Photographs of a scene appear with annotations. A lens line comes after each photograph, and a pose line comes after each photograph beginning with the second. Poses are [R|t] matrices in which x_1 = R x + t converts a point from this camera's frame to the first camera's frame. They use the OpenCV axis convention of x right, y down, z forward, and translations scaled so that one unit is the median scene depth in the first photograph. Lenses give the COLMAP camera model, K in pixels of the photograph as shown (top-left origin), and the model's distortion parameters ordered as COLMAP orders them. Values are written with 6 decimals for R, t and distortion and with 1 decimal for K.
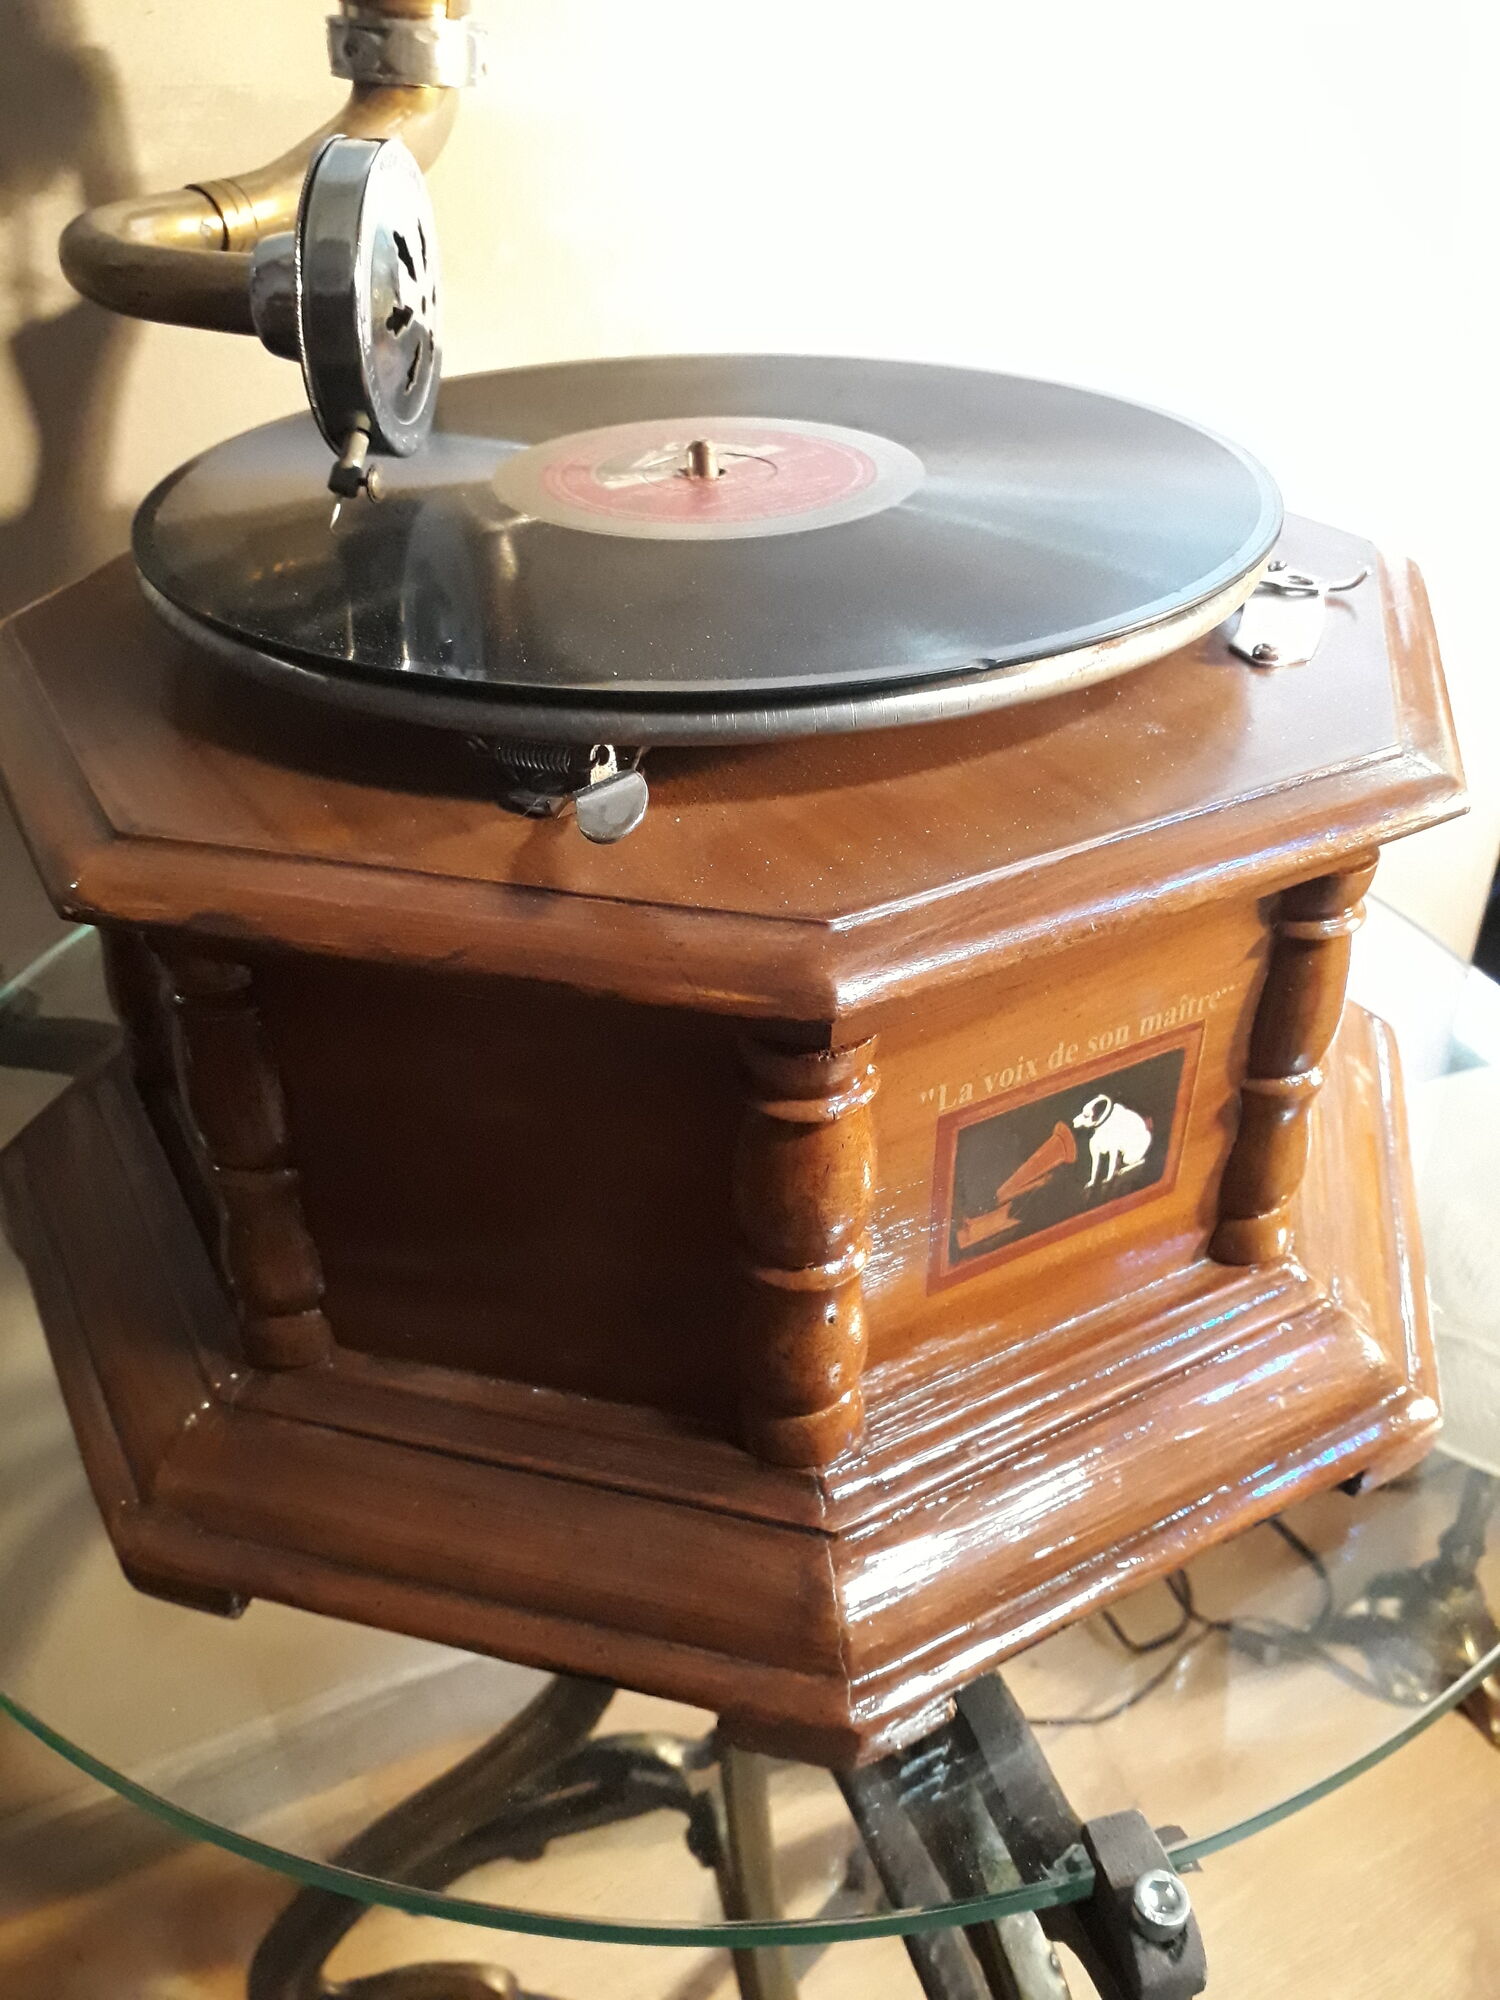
lens RADIAL K [[1603.6, 0, 750.0], [0, 1603.6, 1000.0], [0, 0, 1]] dist [0.090732, -0.122446]
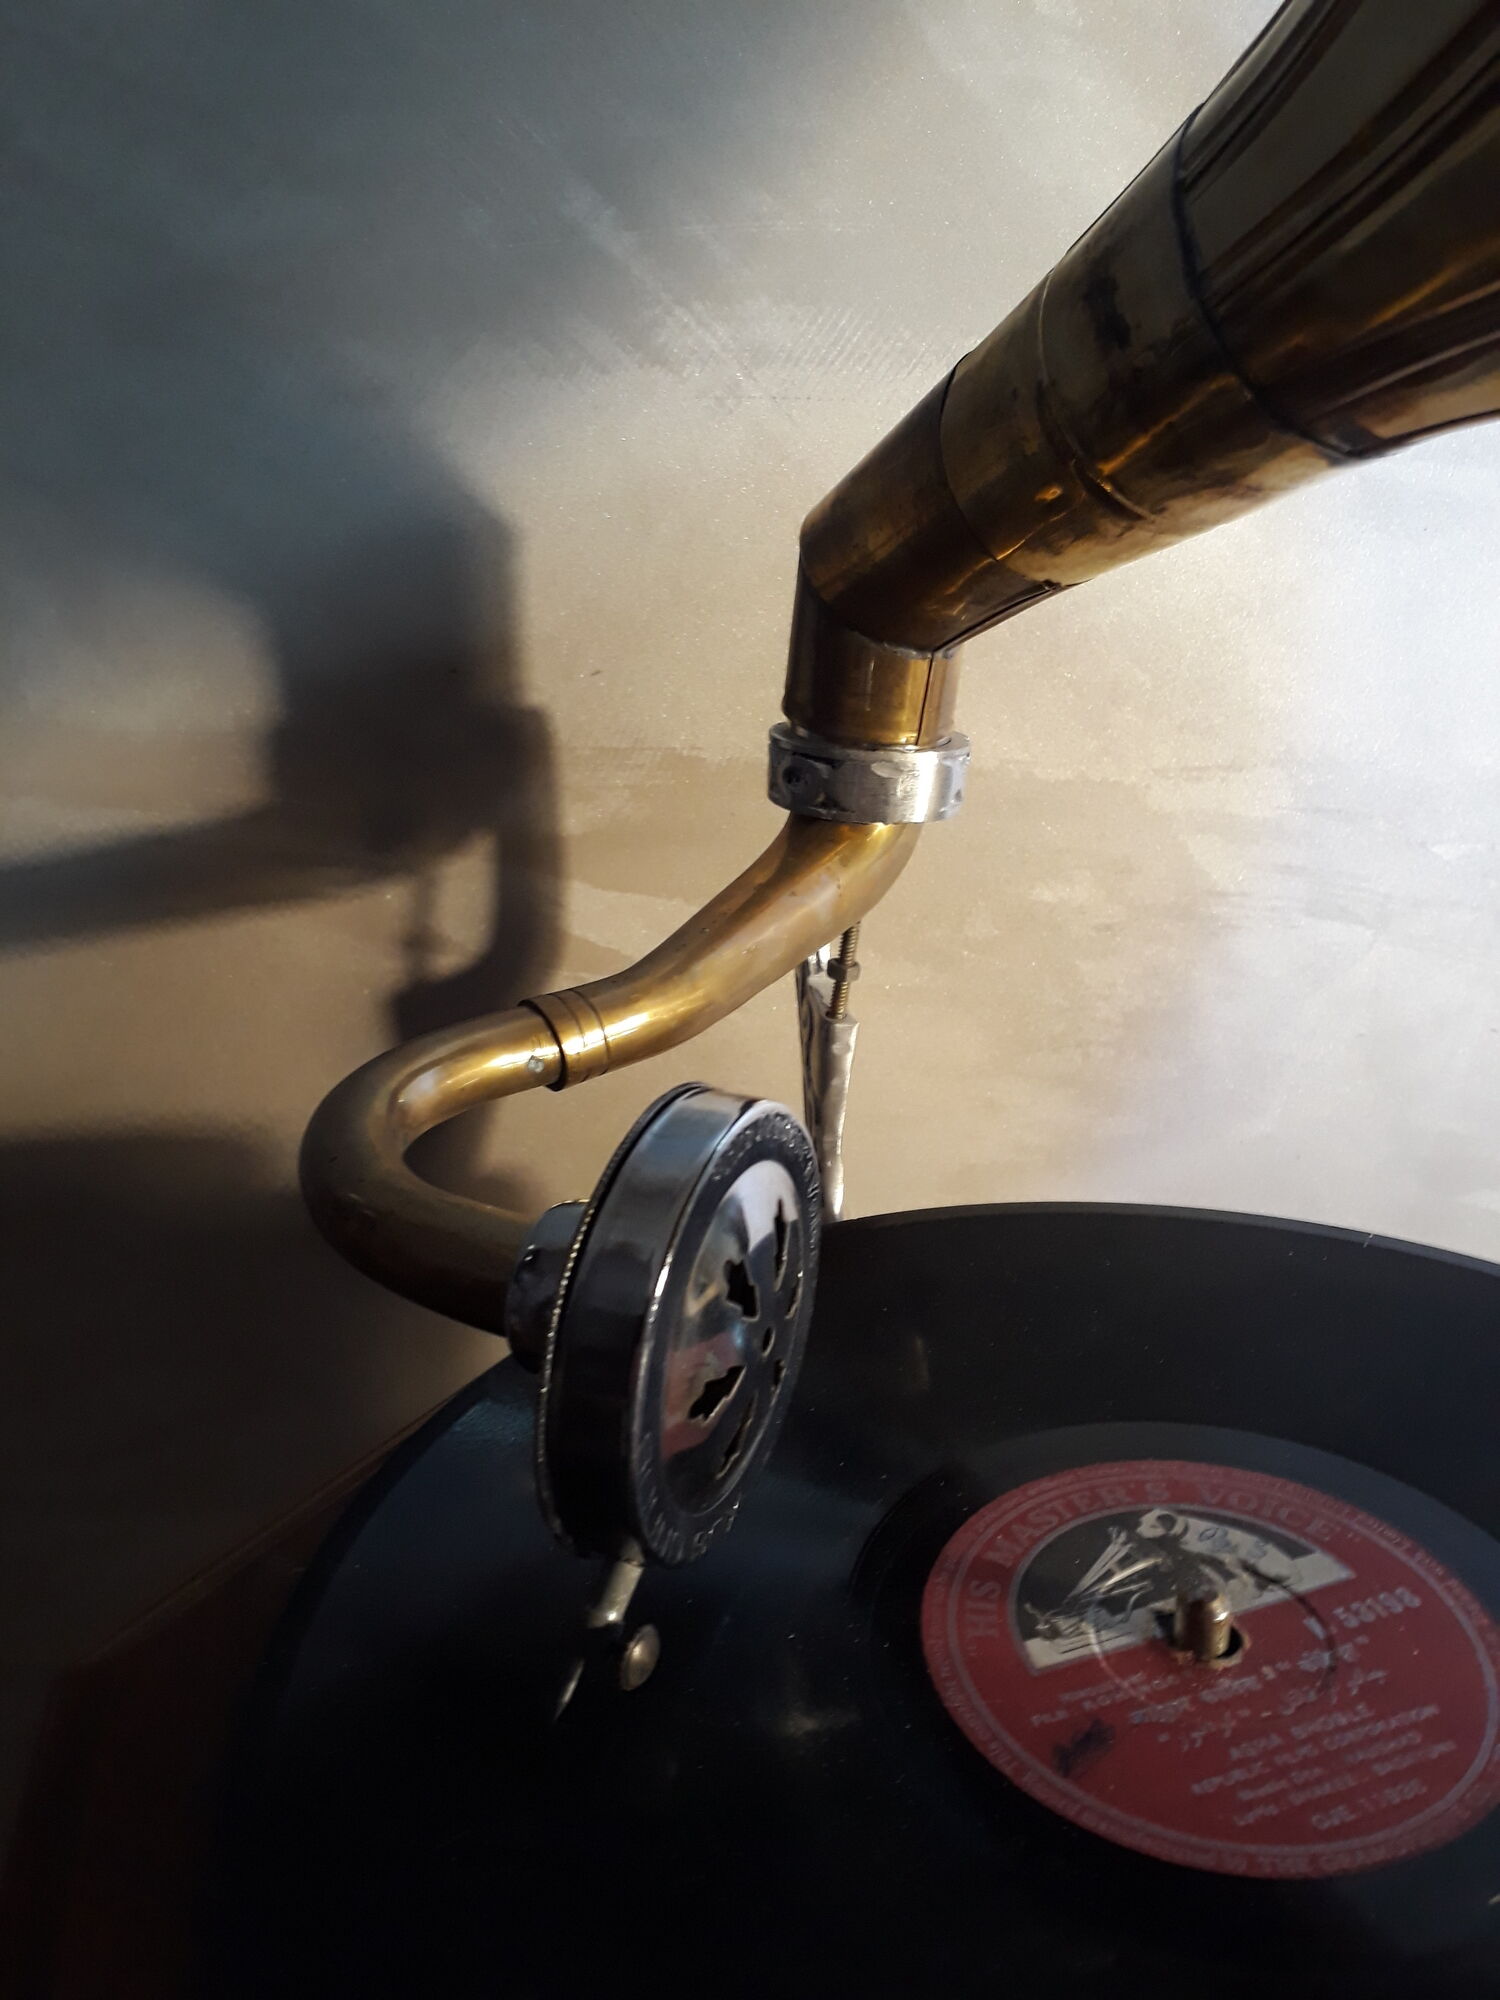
lens RADIAL K [[1564.4, 0, 750.0], [0, 1564.4, 1000.0], [0, 0, 1]] dist [0.130823, -0.448789]
pose [[0.953205, 0.101545, -0.284763, -0.049918], [-0.159494, 0.969070, -0.188319, -0.453807], [0.256832, 0.224924, 0.939918, 0.416108]]
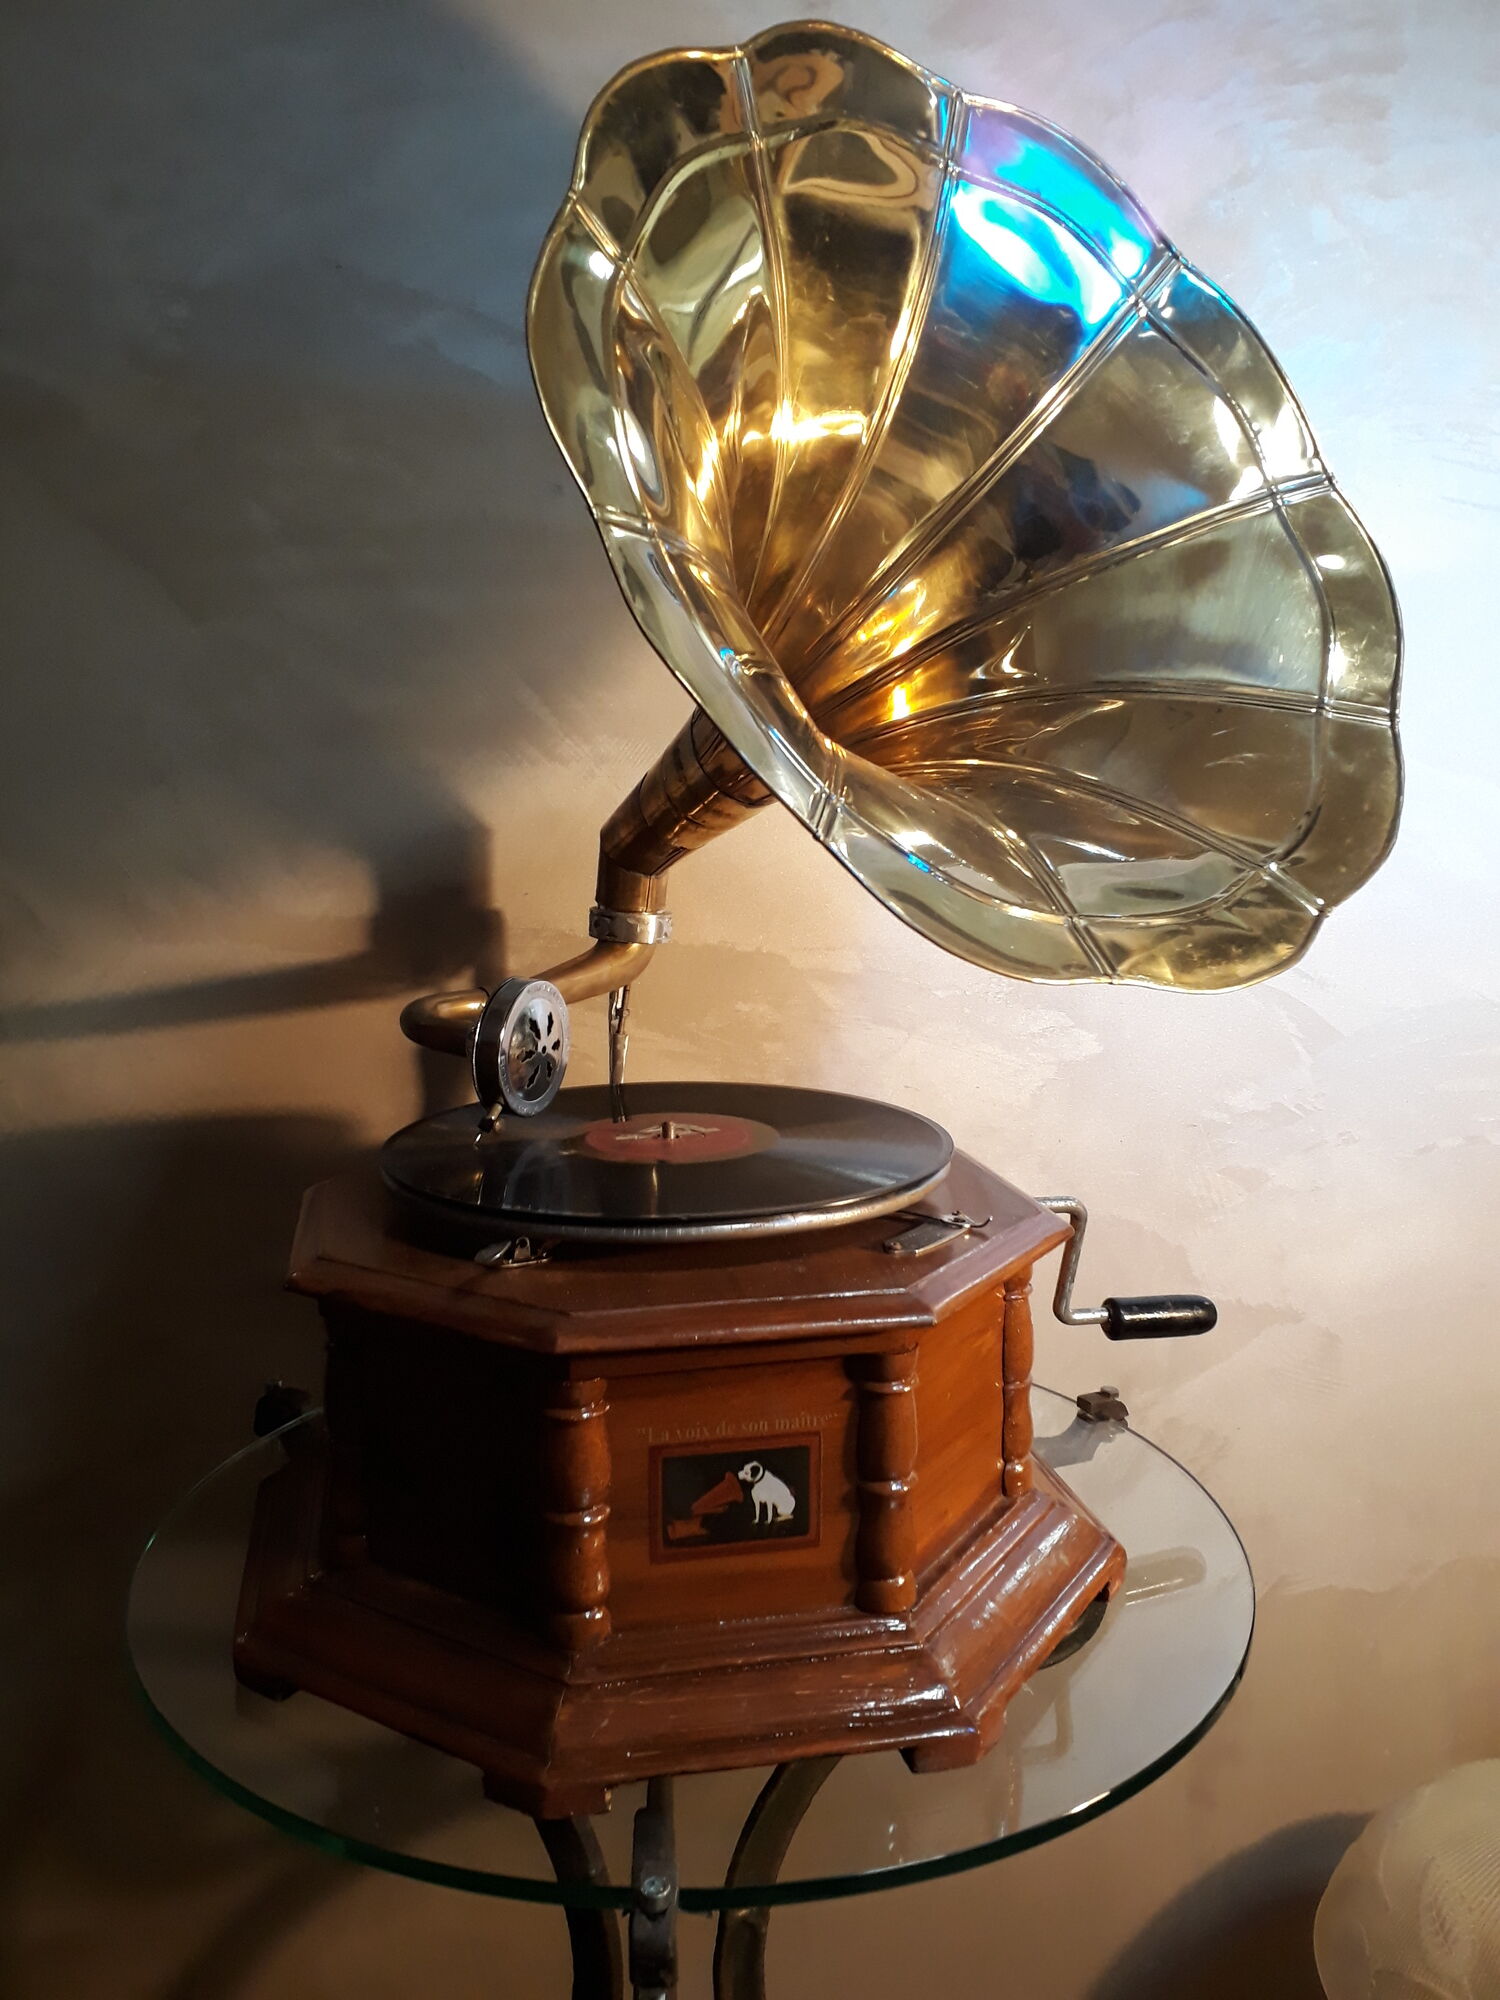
lens RADIAL K [[1603.6, 0, 750.0], [0, 1603.6, 1000.0], [0, 0, 1]] dist [0.090732, -0.122446]
pose [[0.953871, 0.060235, -0.294113, 0.674725], [-0.176413, 0.905144, -0.386771, 0.276303], [0.242918, 0.420815, 0.874017, -0.797084]]
